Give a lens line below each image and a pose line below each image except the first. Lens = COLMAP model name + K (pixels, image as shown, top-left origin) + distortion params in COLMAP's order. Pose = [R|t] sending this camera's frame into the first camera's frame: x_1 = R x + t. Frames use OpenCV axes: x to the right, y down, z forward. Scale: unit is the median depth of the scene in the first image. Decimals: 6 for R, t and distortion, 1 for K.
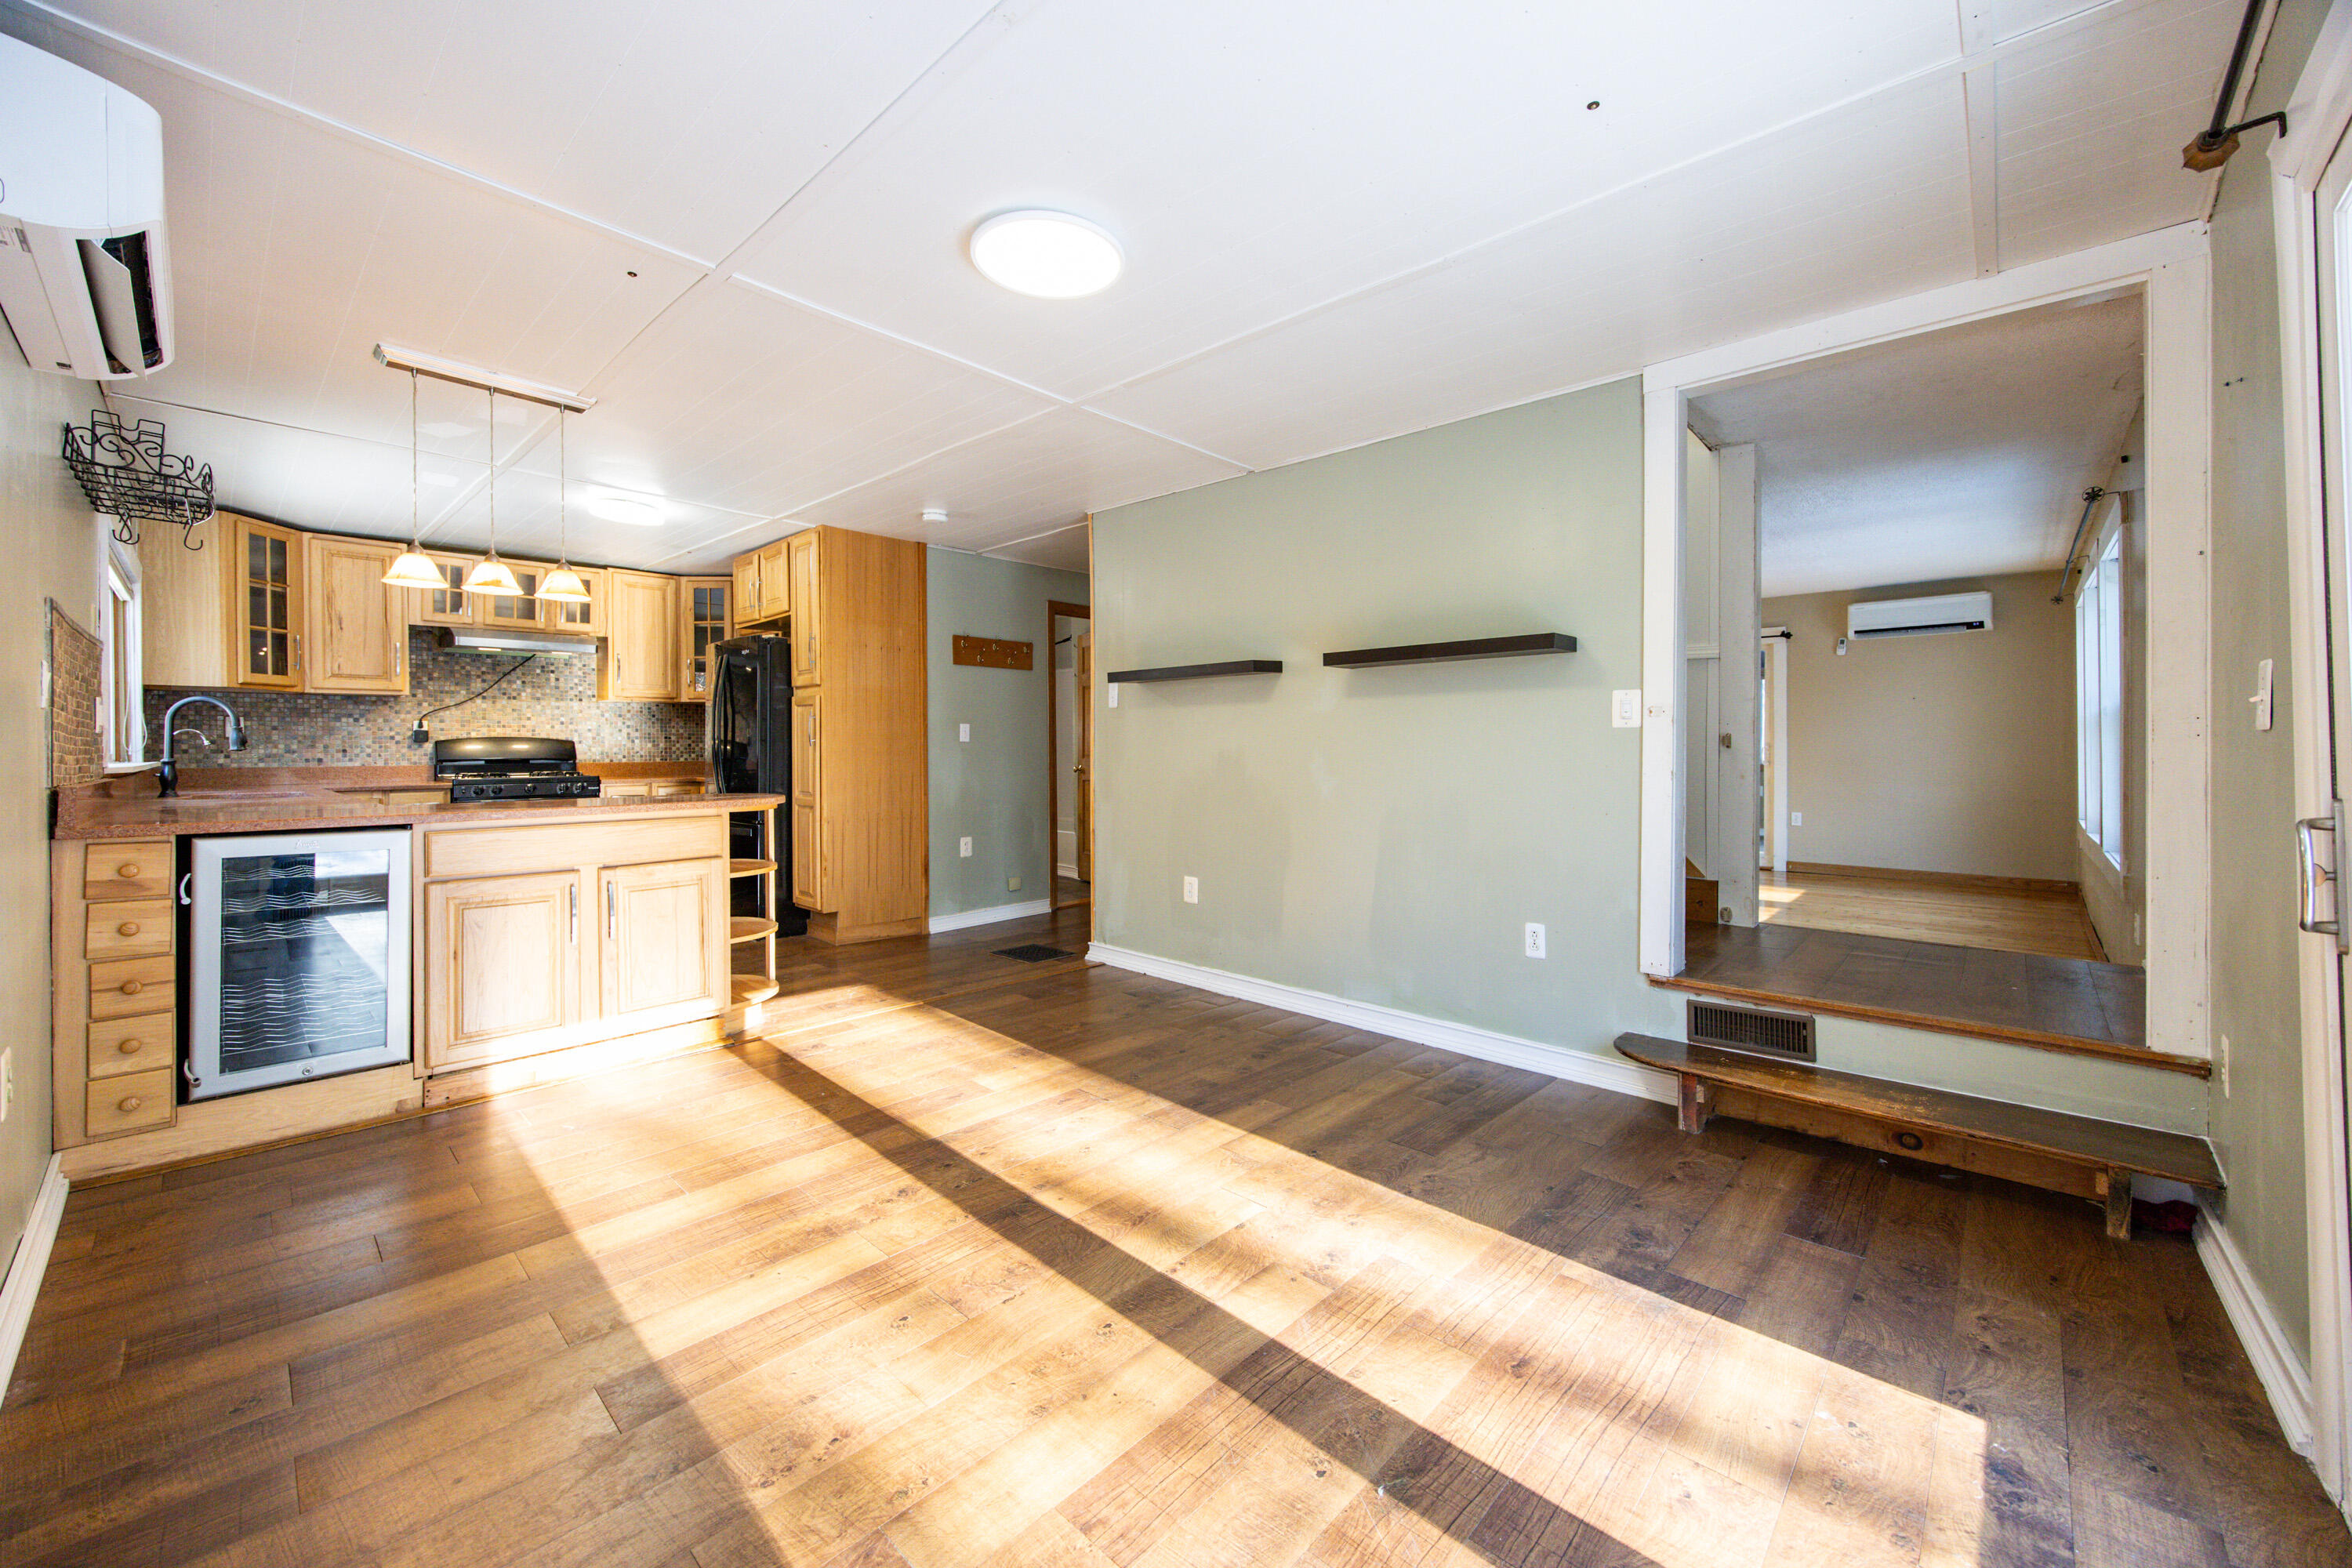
lens RADIAL K [[913.0, 0, 1172.6], [0, 913.0, 752.7], [0, 0, 1]] dist [0.000323, 0.000003]
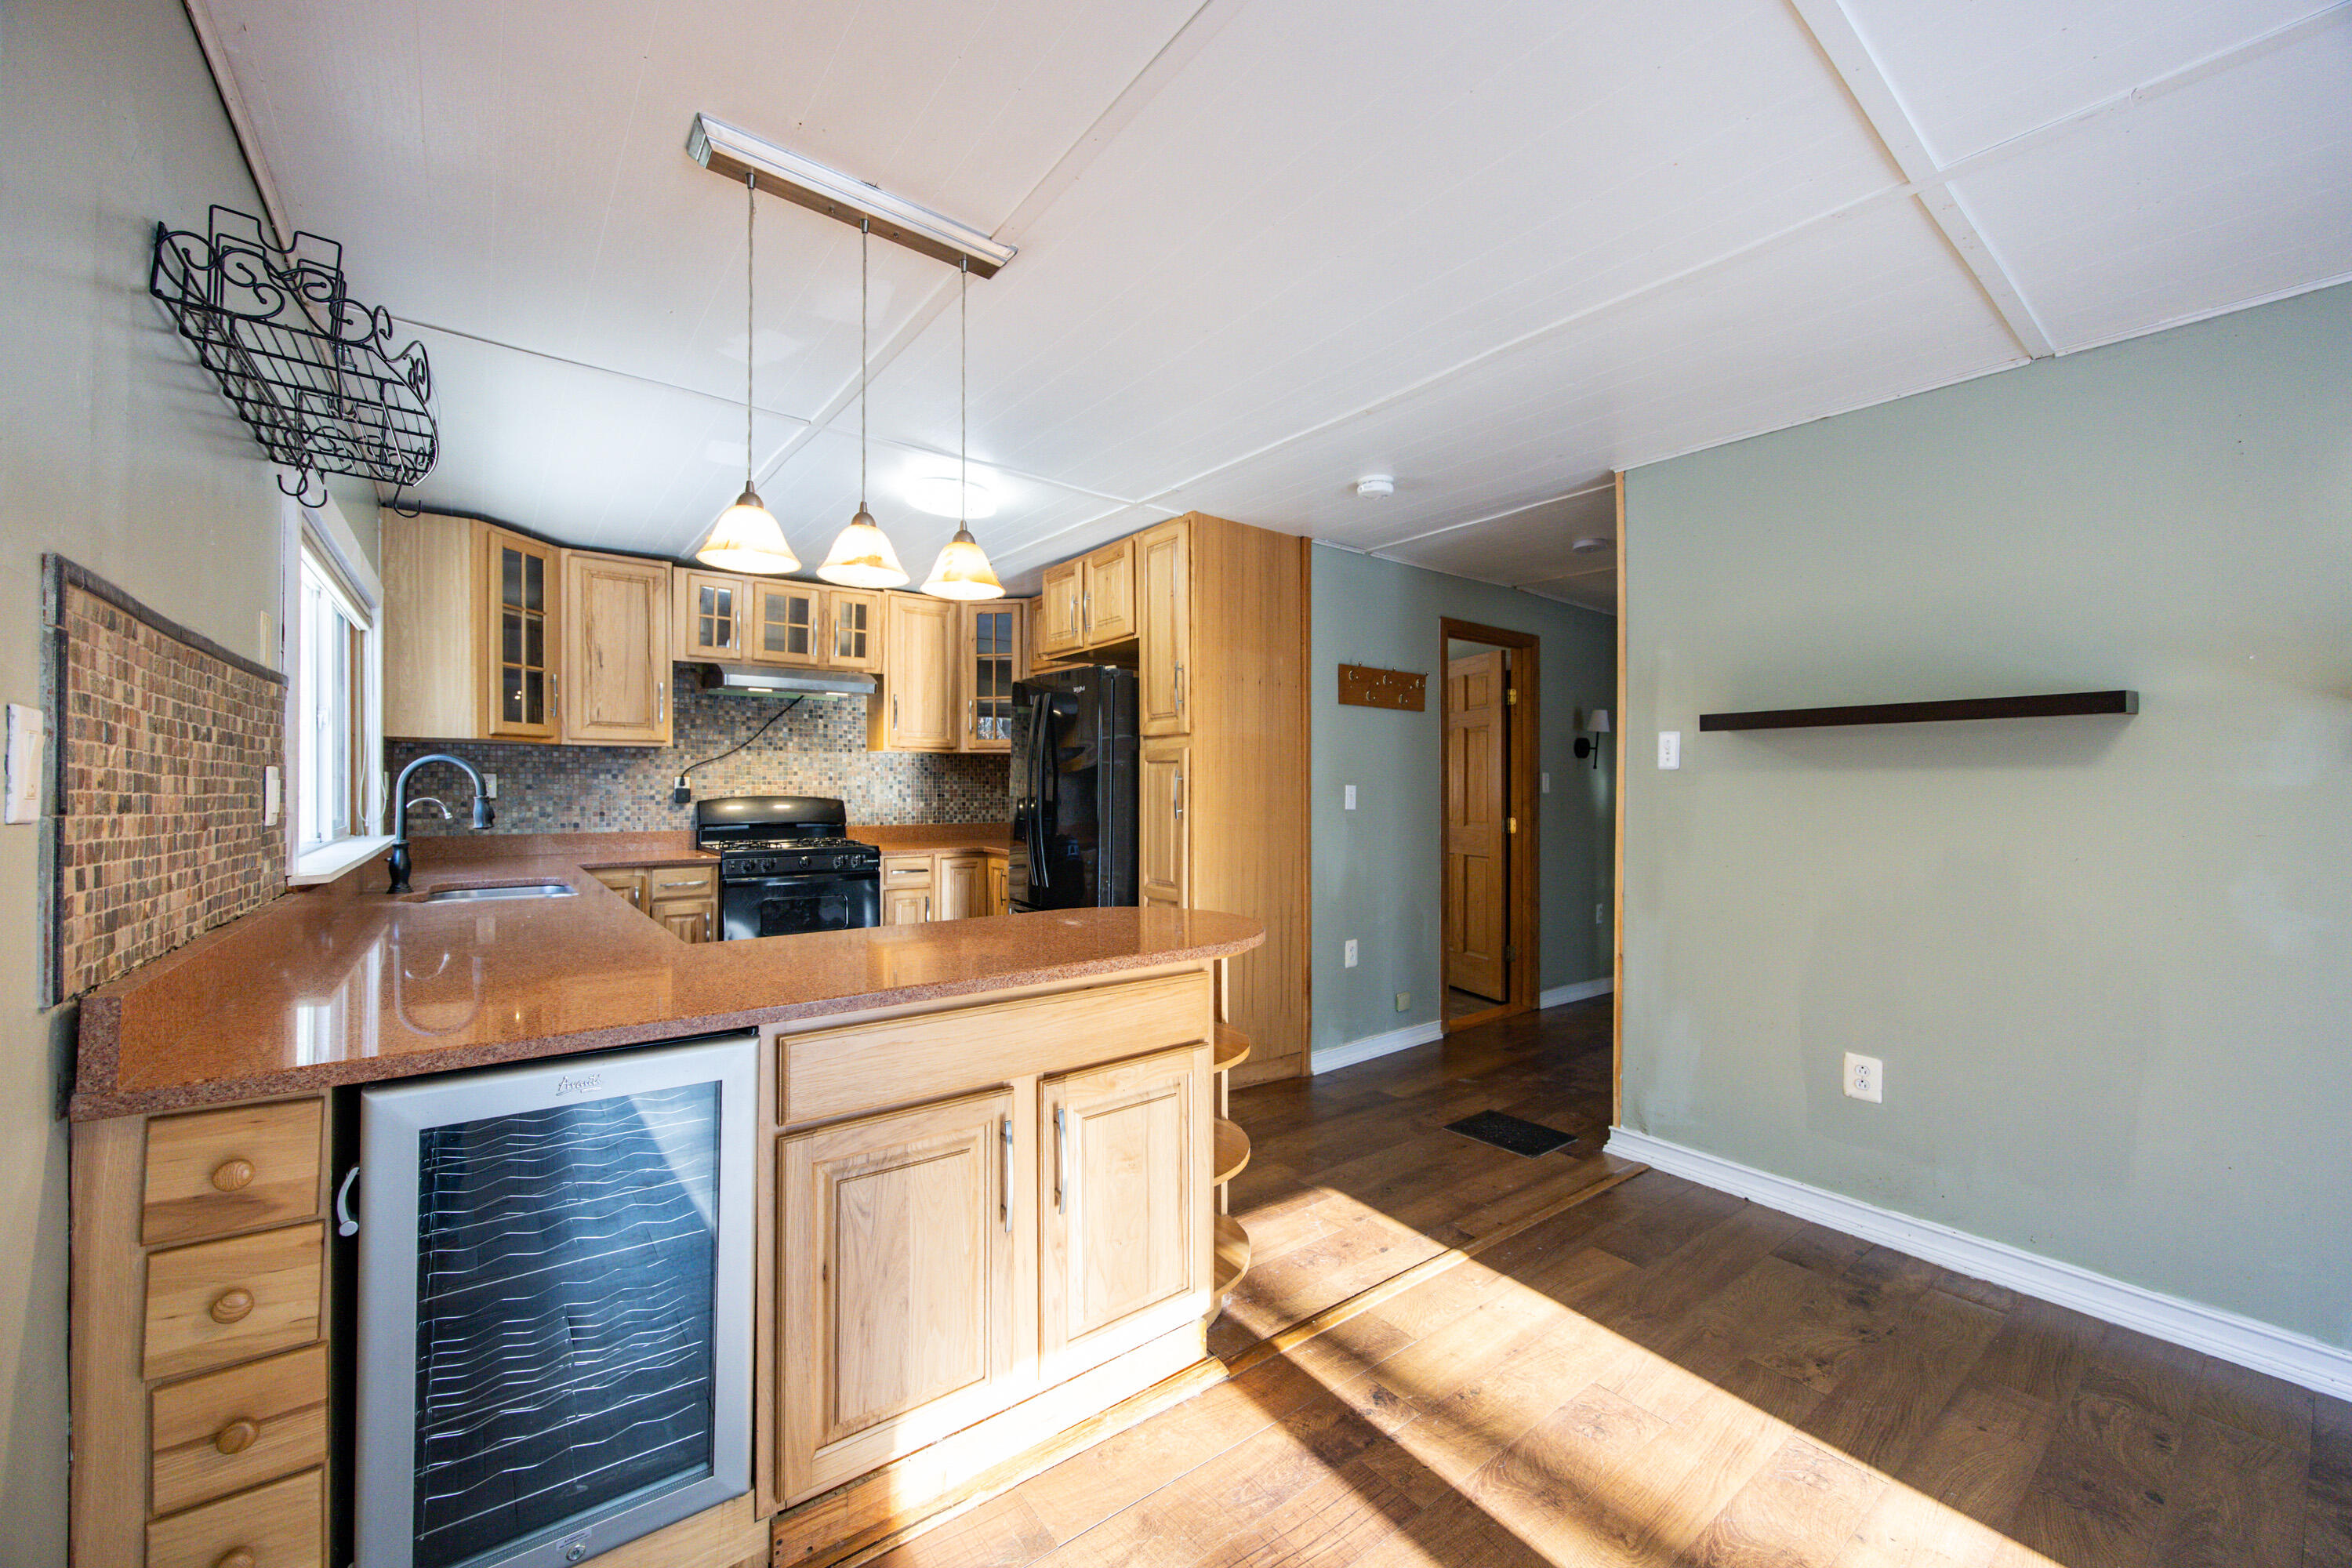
lens RADIAL K [[904.4, 0, 1169.4], [0, 904.4, 791.3], [0, 0, 1]] dist [-0.001760, 0.000157]
pose [[0.986817, 0.007891, -0.161648, -0.276197], [-0.008118, 0.999967, -0.000743, -0.027255], [0.161637, 0.002045, 0.986848, 0.283772]]
